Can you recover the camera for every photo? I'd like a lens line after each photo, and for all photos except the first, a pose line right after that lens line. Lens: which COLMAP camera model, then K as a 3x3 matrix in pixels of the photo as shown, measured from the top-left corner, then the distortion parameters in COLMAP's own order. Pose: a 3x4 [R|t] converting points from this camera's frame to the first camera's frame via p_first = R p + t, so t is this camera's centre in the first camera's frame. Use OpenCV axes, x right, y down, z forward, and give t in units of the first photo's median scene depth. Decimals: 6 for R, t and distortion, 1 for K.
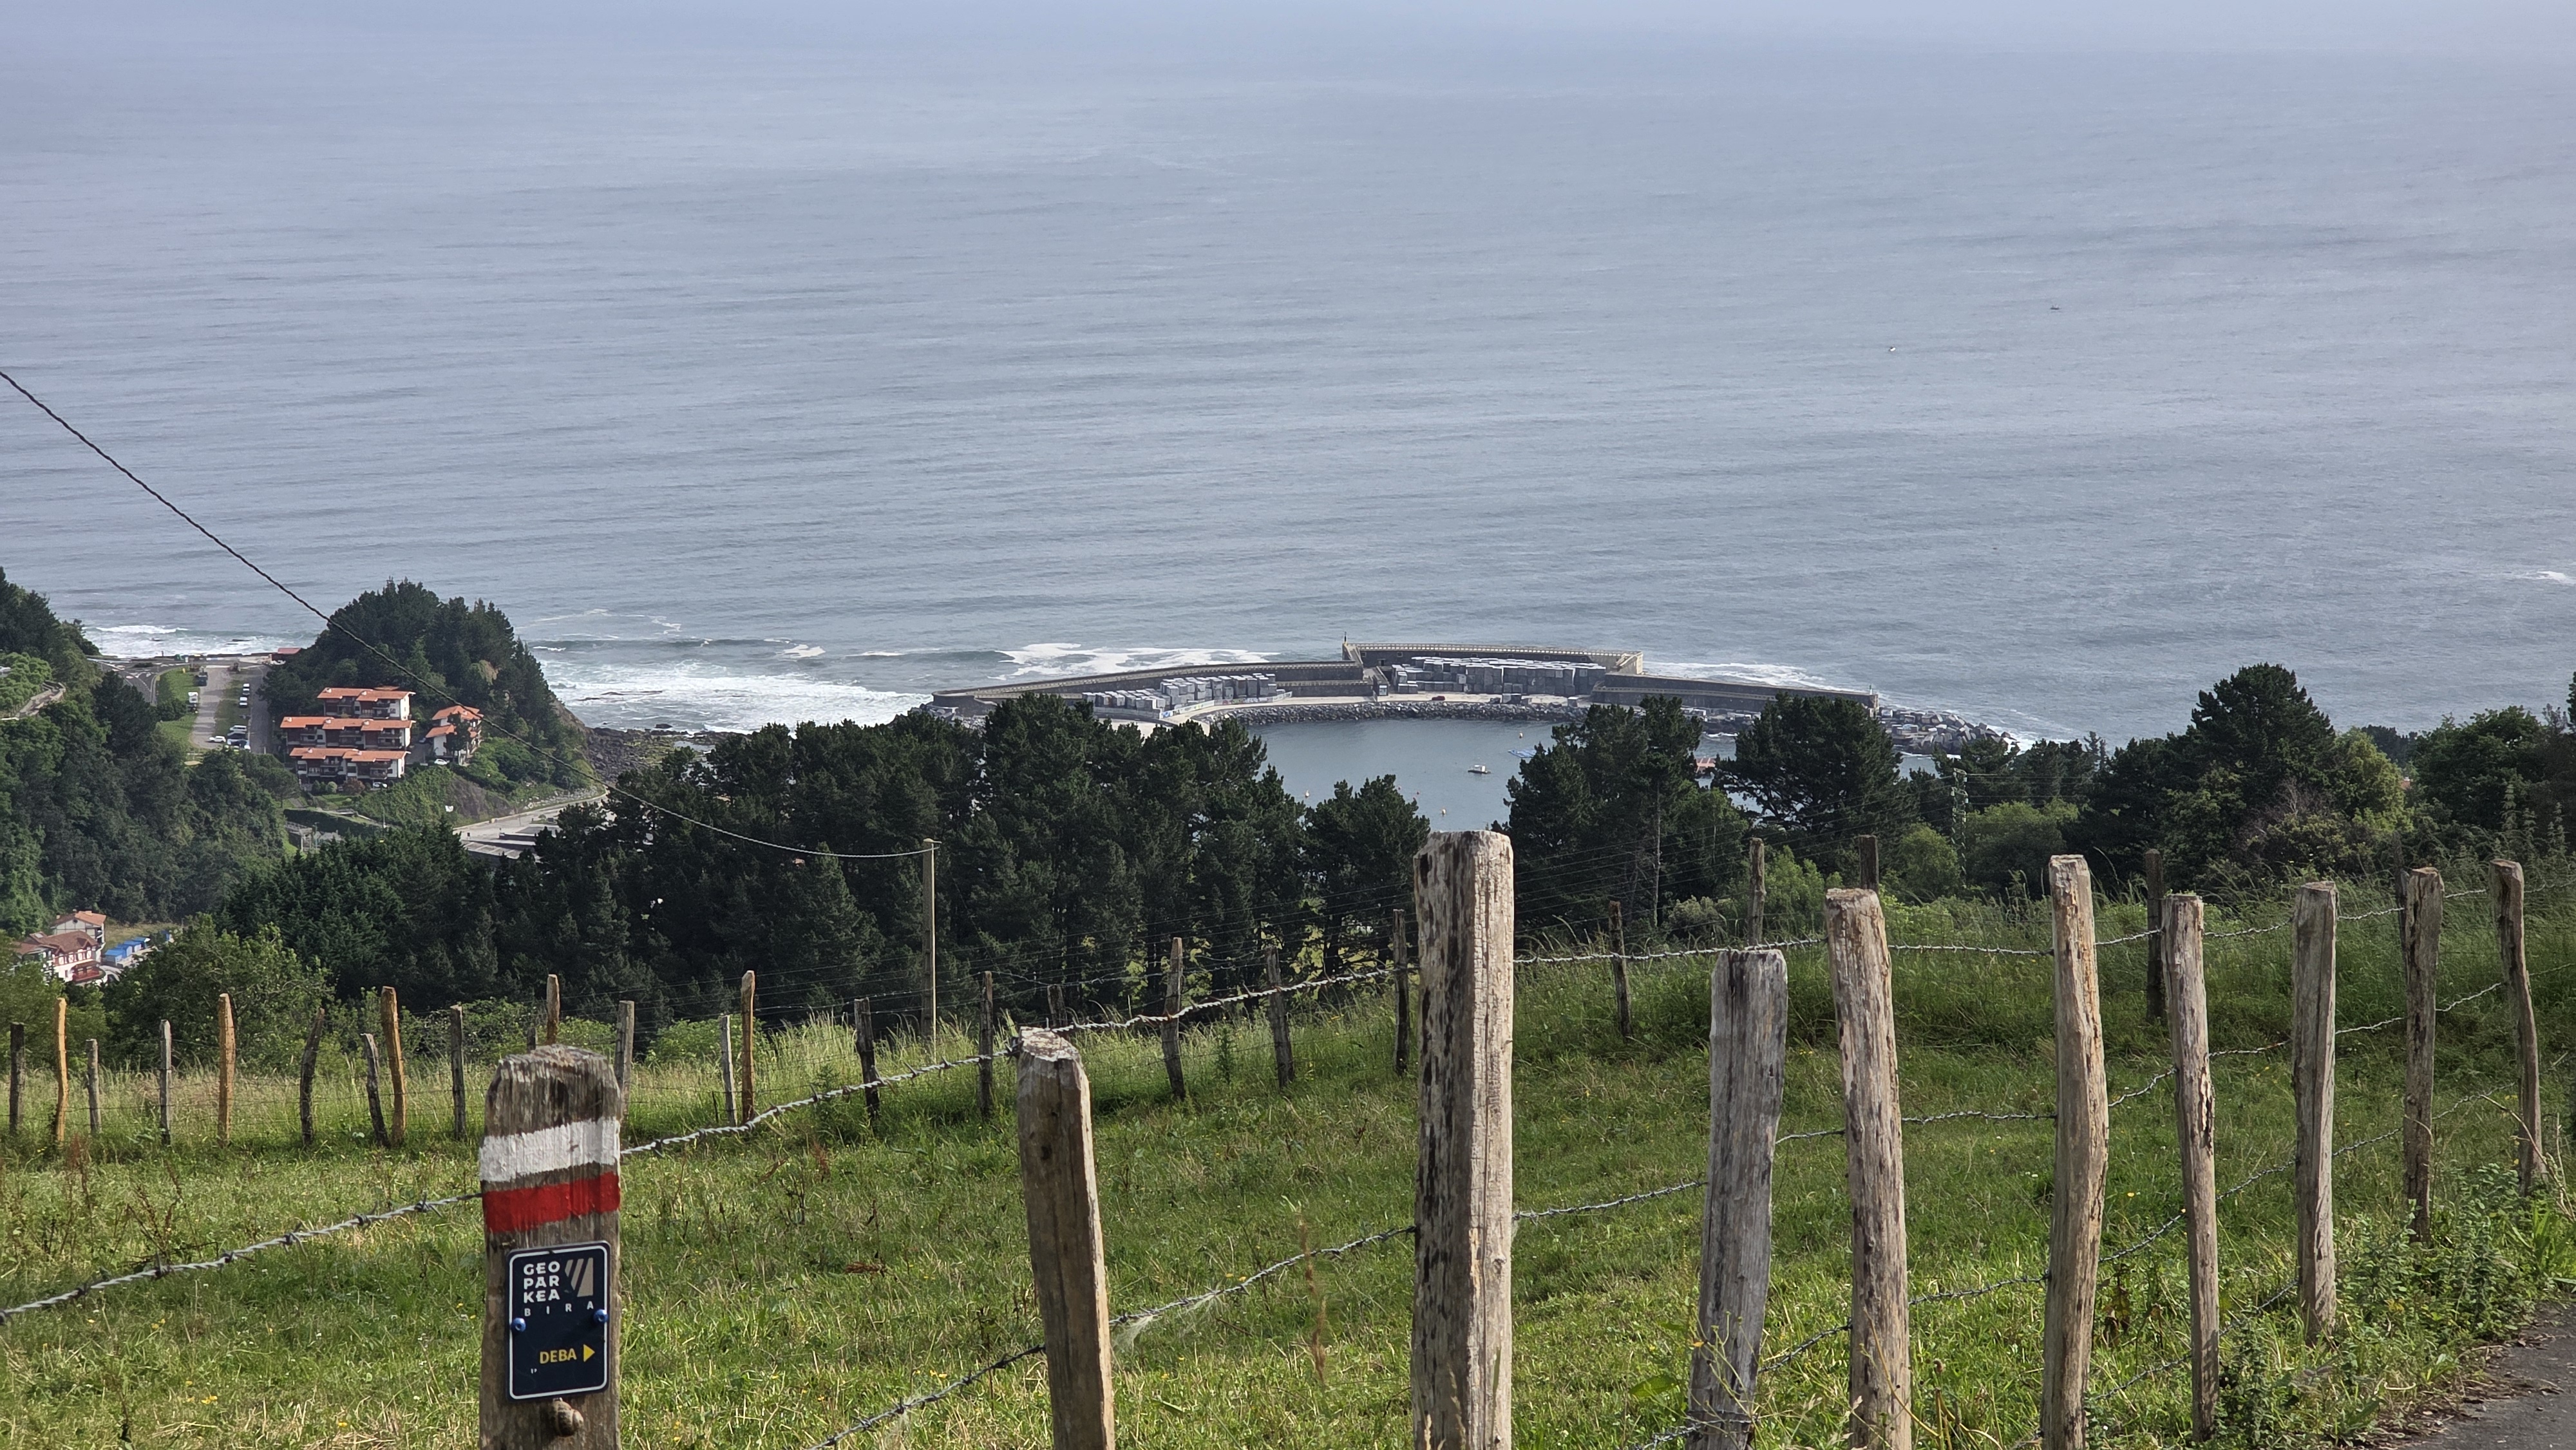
lens RADIAL K [[5315.0, 0, 1278.2], [0, 5315.0, 722.1], [0, 0, 1]] dist [-0.488473, 0.000000]
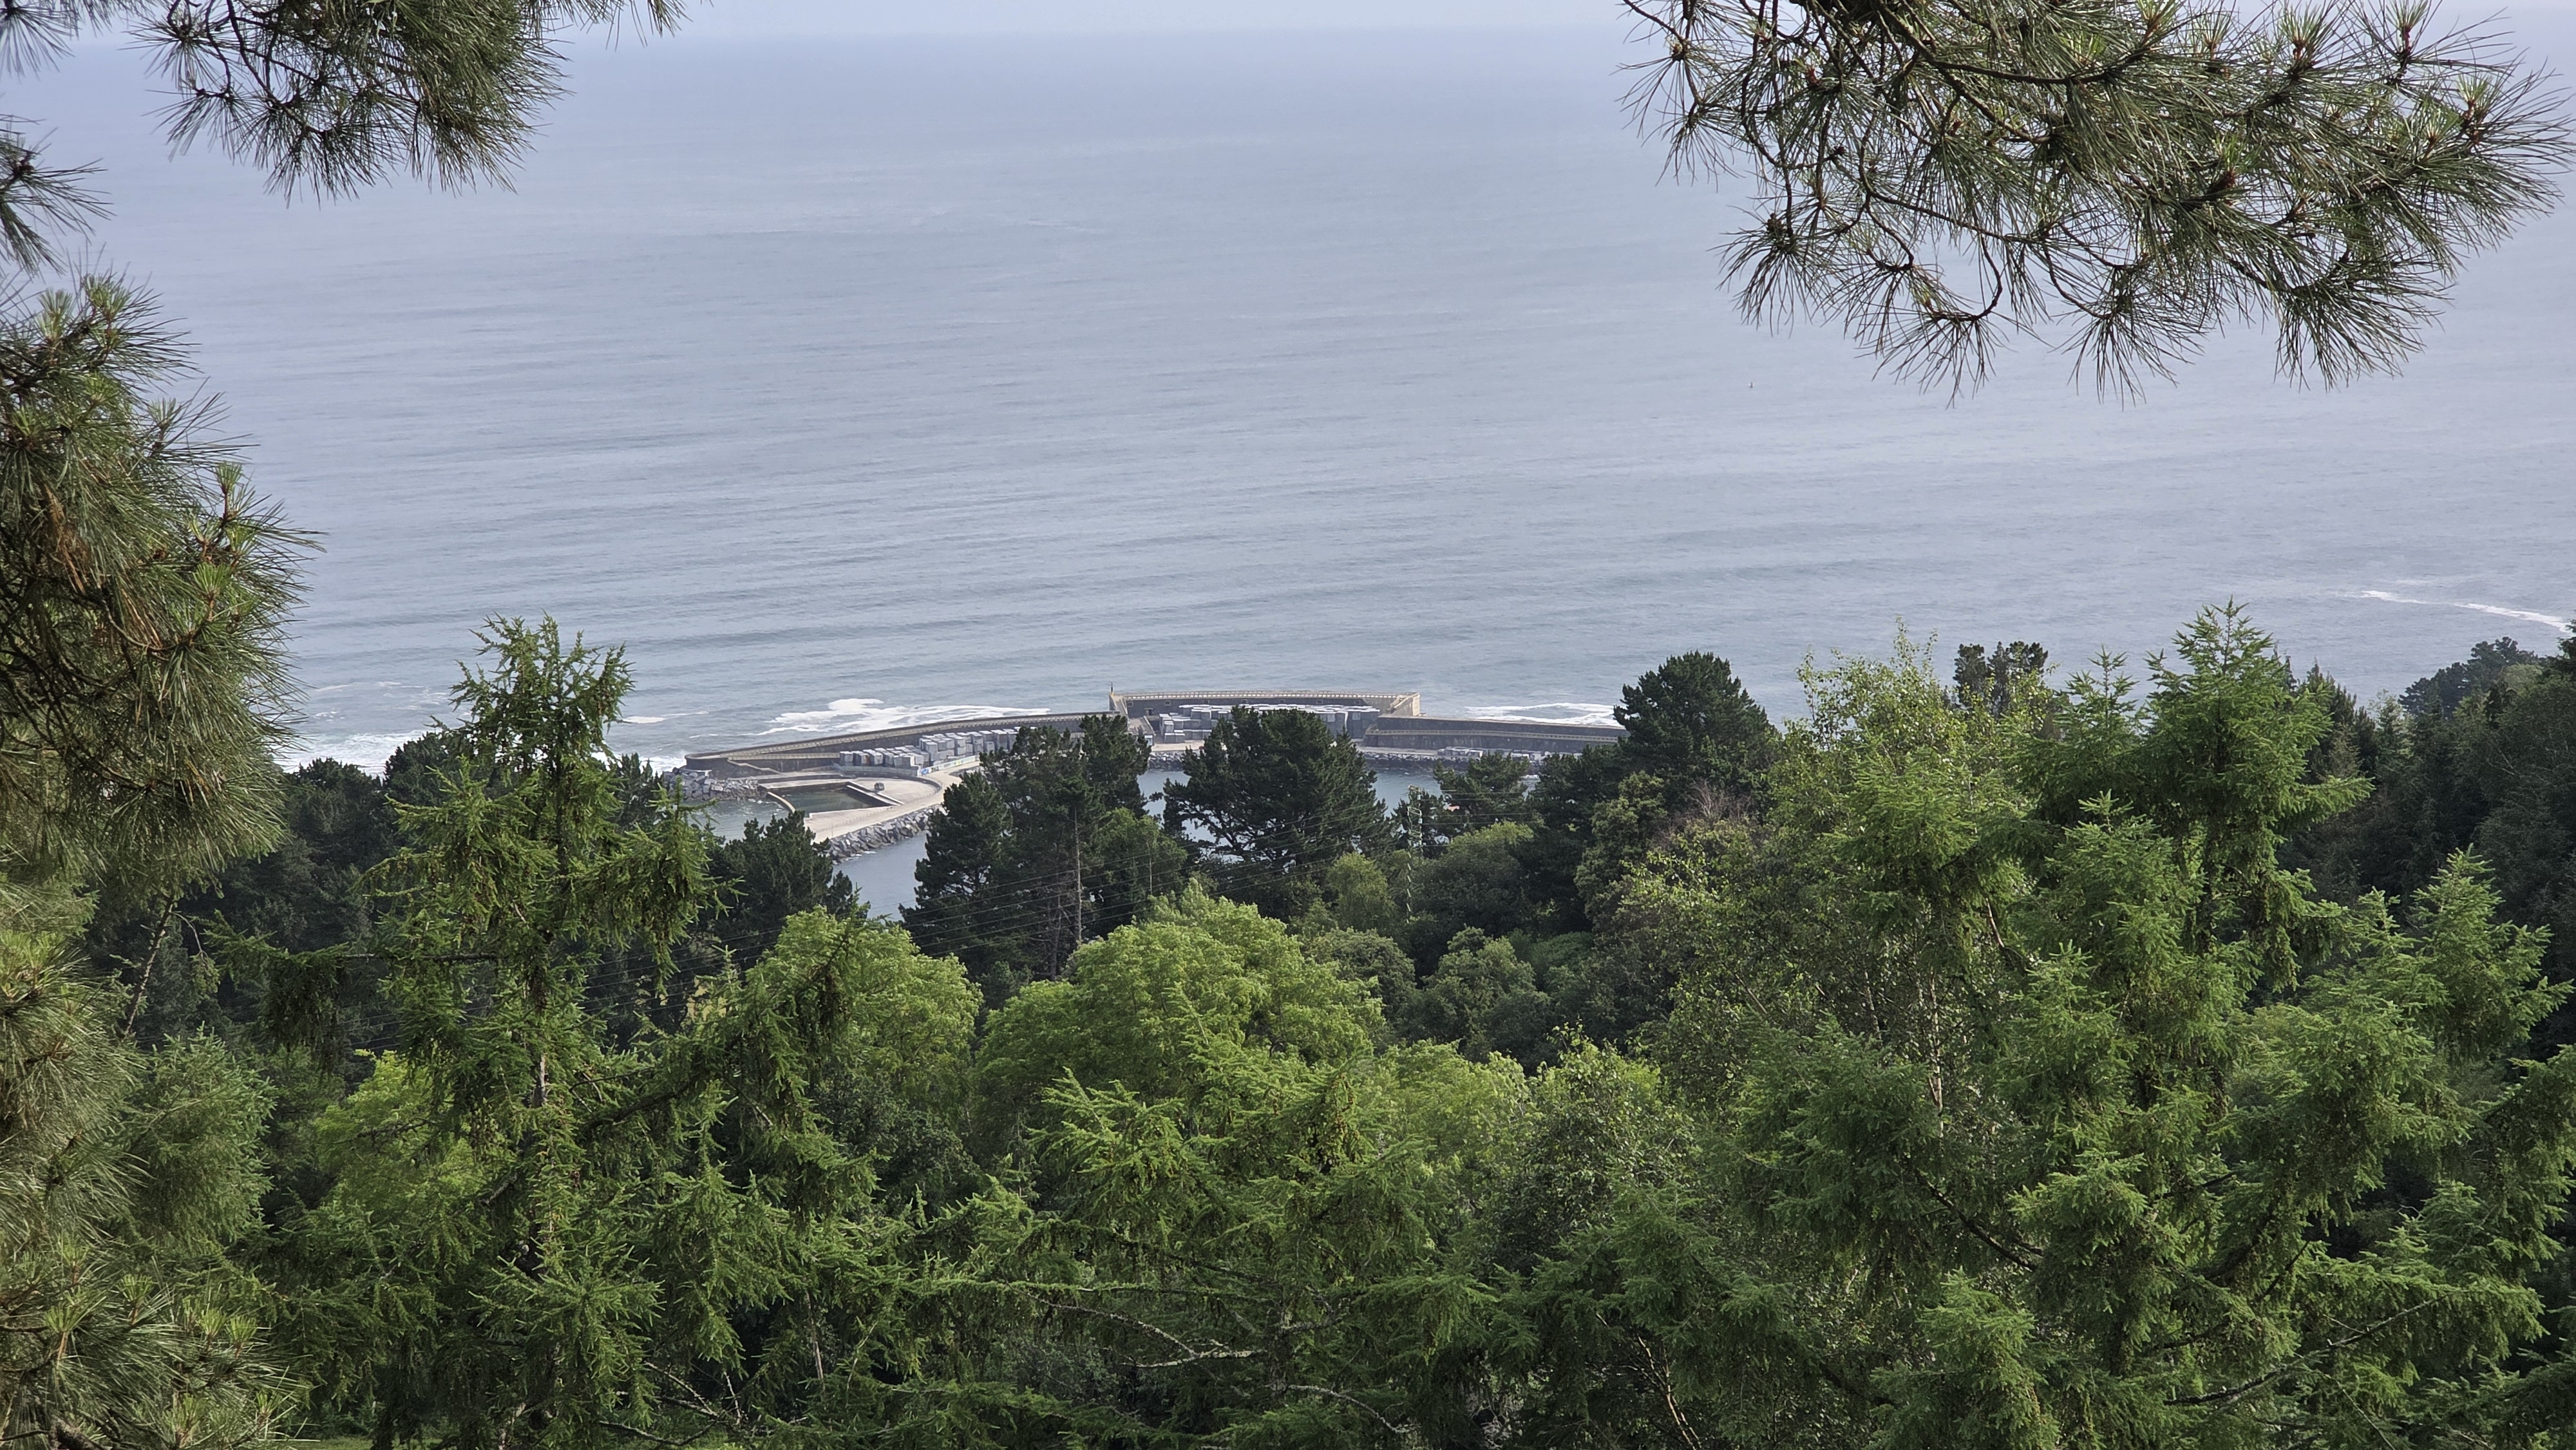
lens RADIAL K [[5315.0, 0, 1287.9], [0, 5315.0, 730.3], [0, 0, 1]] dist [-0.488473, 0.000000]
pose [[0.999407, -0.029030, 0.018533, 0.086946], [0.029212, 0.999527, -0.009609, 0.007141], [-0.018245, 0.010145, 0.999782, 0.093948]]
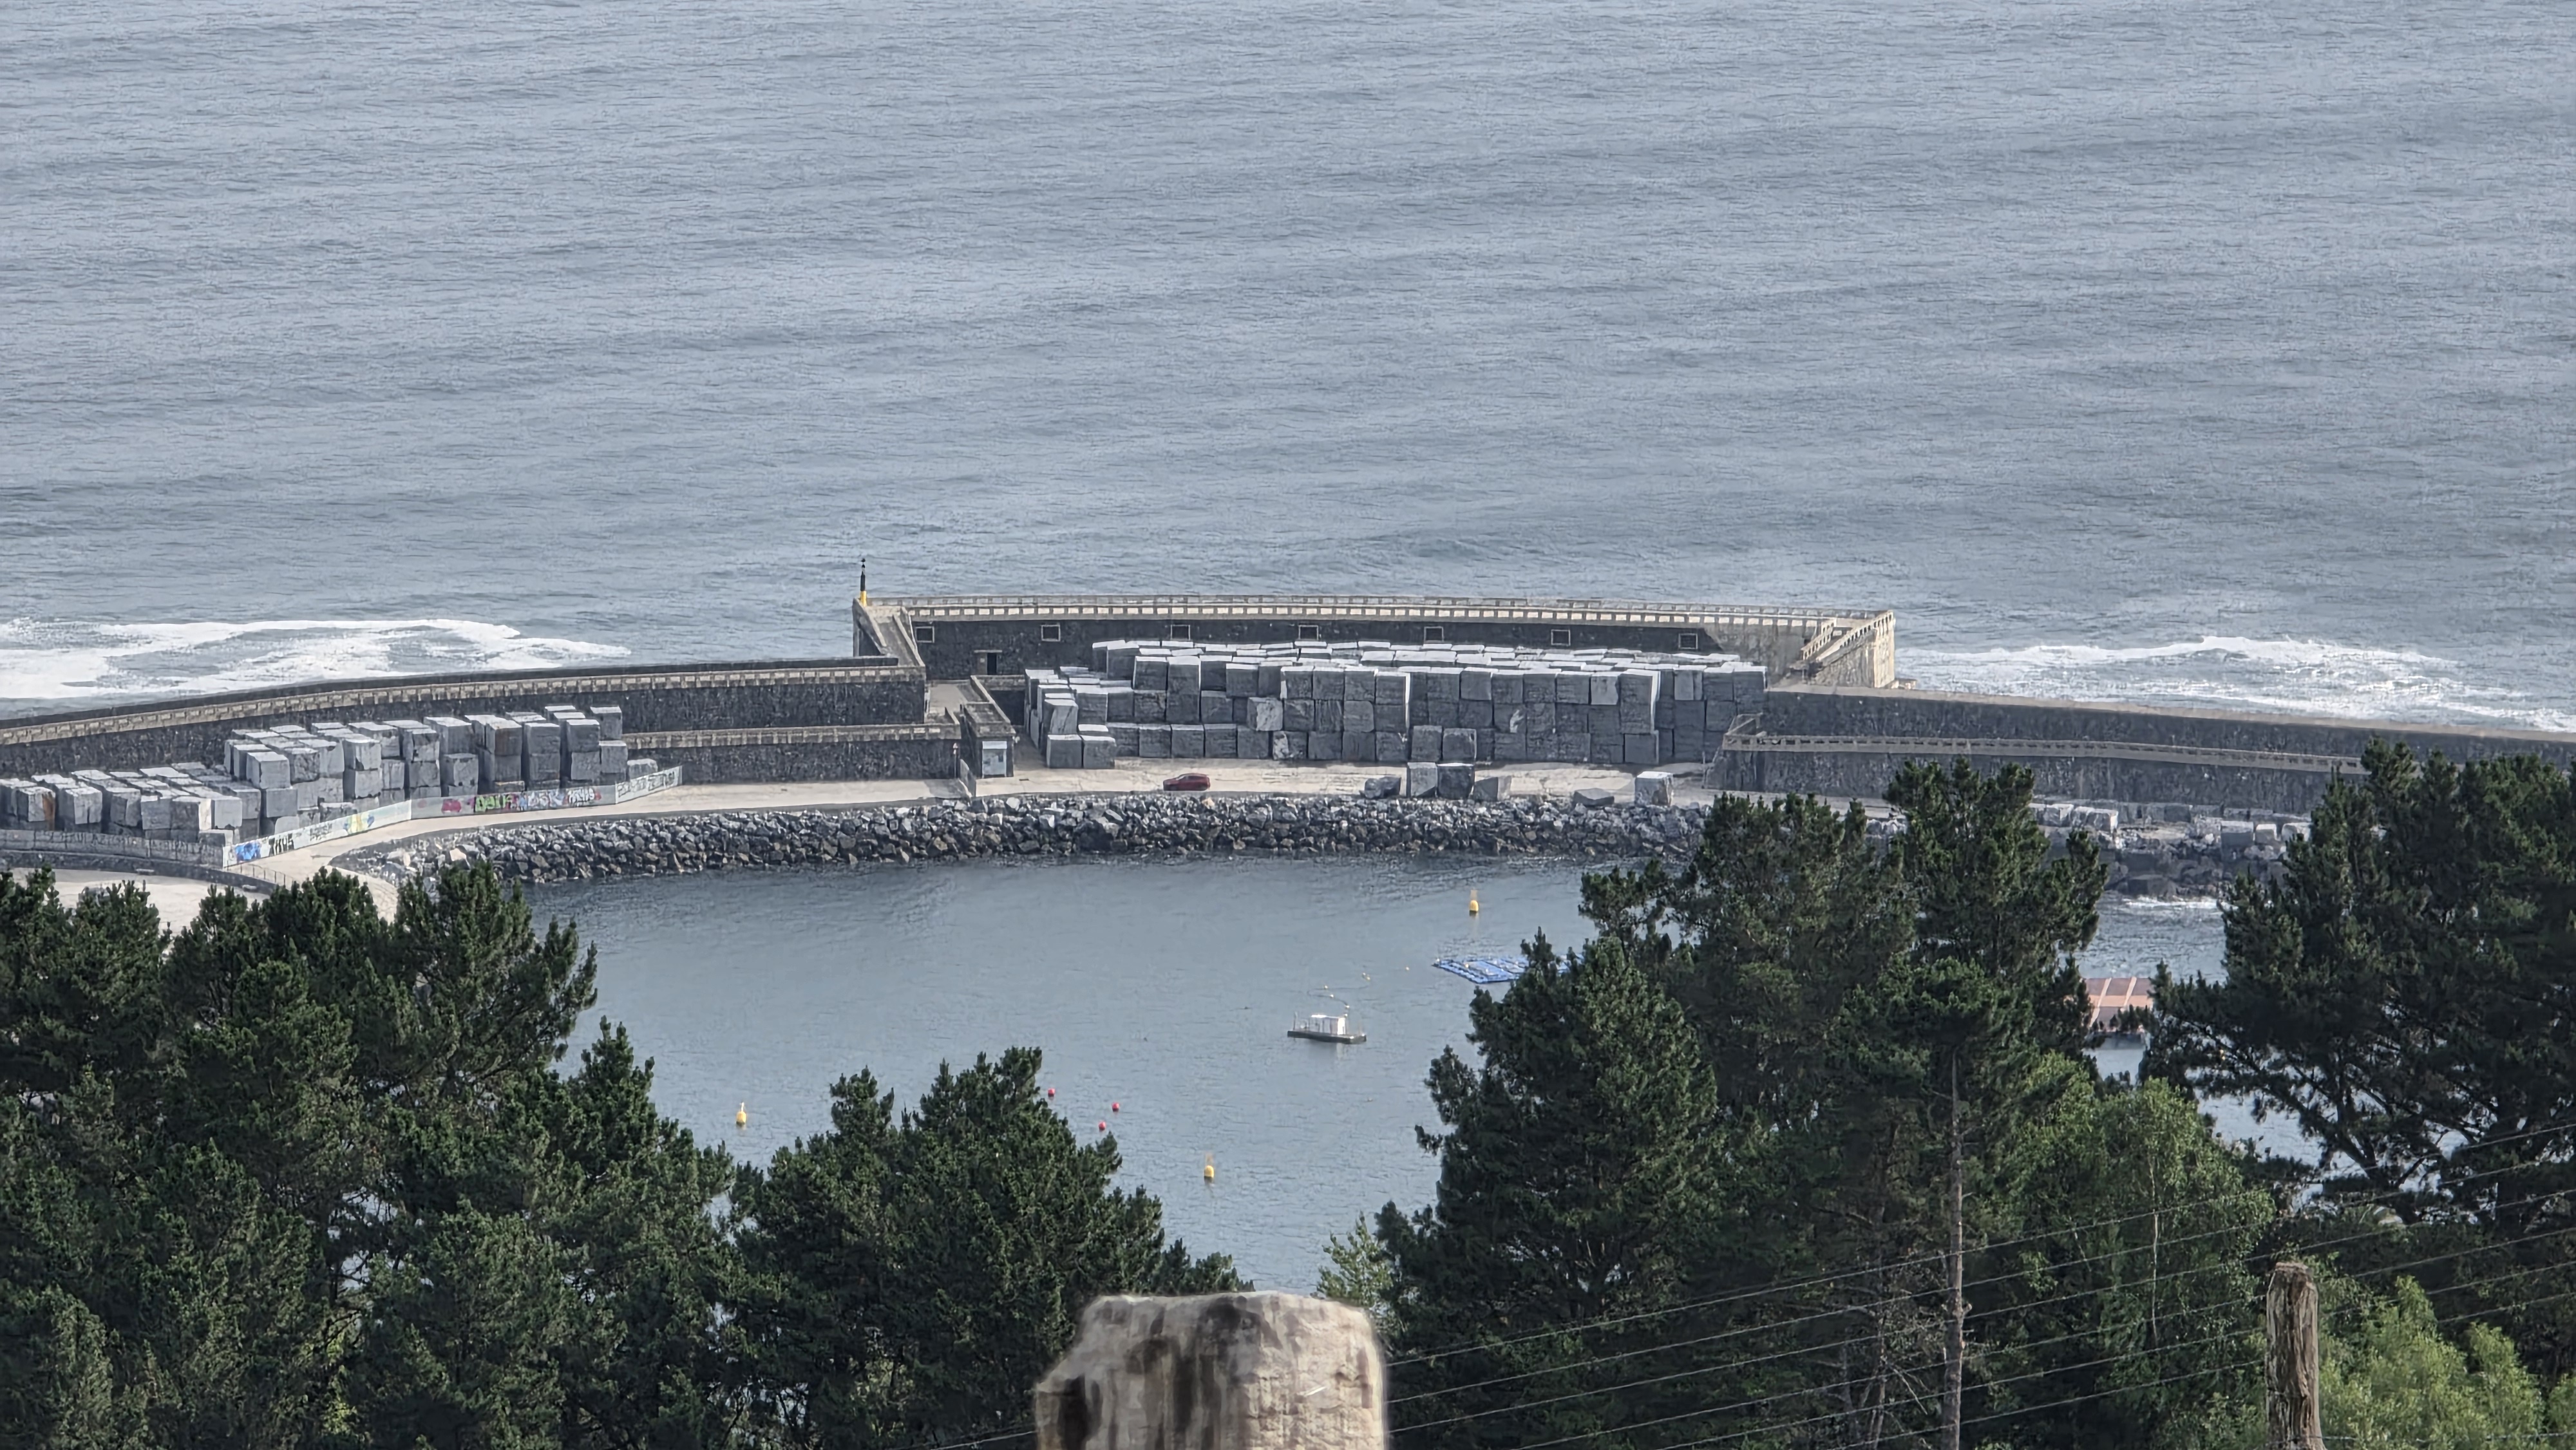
lens RADIAL K [[18300.1, 0, 1283.0], [0, 18300.1, 726.6], [0, 0, 1]] dist [0.254144, 0.000000]
pose [[0.999288, -0.013197, 0.035341, 0.000452], [0.013471, 0.999881, -0.007517, 0.000097], [-0.035238, 0.007988, 0.999347, 0.009148]]
